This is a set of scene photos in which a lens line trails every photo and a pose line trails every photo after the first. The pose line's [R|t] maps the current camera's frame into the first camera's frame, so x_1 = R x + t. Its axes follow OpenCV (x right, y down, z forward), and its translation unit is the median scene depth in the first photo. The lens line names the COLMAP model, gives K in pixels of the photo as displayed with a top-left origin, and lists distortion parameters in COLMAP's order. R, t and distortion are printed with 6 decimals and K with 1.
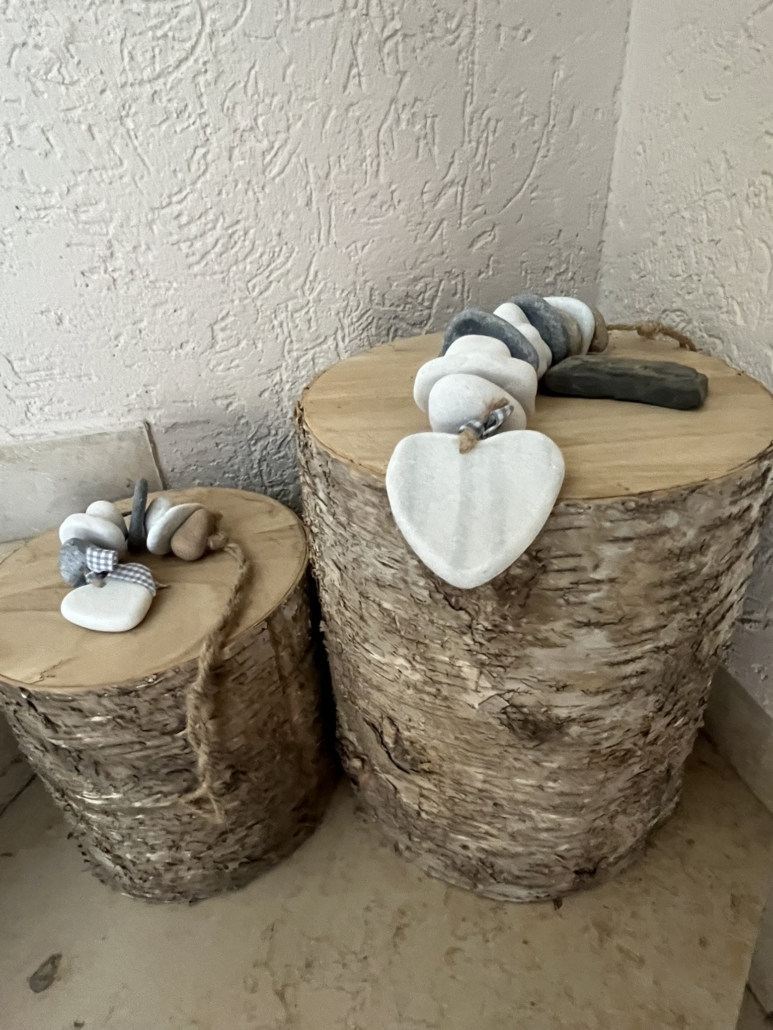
lens RADIAL K [[585.5, 0, 388.4], [0, 585.5, 513.4], [0, 0, 1]] dist [0.005309, 0.000464]
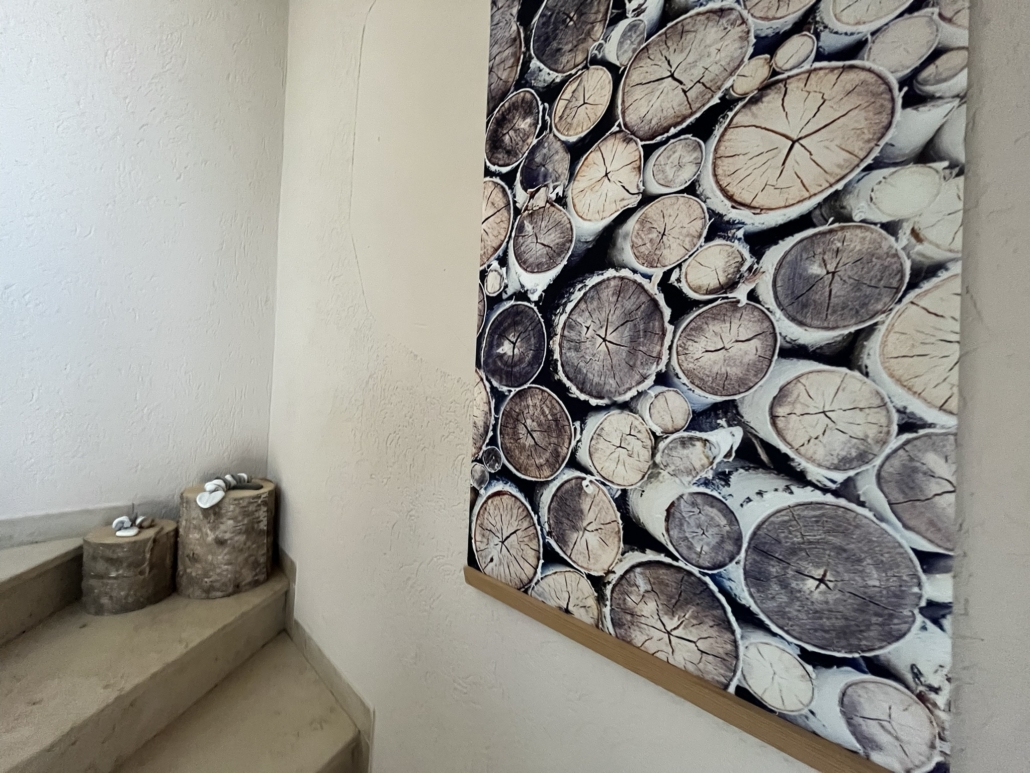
lens RADIAL K [[420.2, 0, 511.9], [0, 420.2, 381.1], [0, 0, 1]] dist [-0.000584, -0.000253]
pose [[0.854914, 0.097422, 0.509540, 0.432533], [0.186111, 0.859227, -0.476542, 1.525058], [-0.484236, 0.502233, 0.716433, -4.306516]]
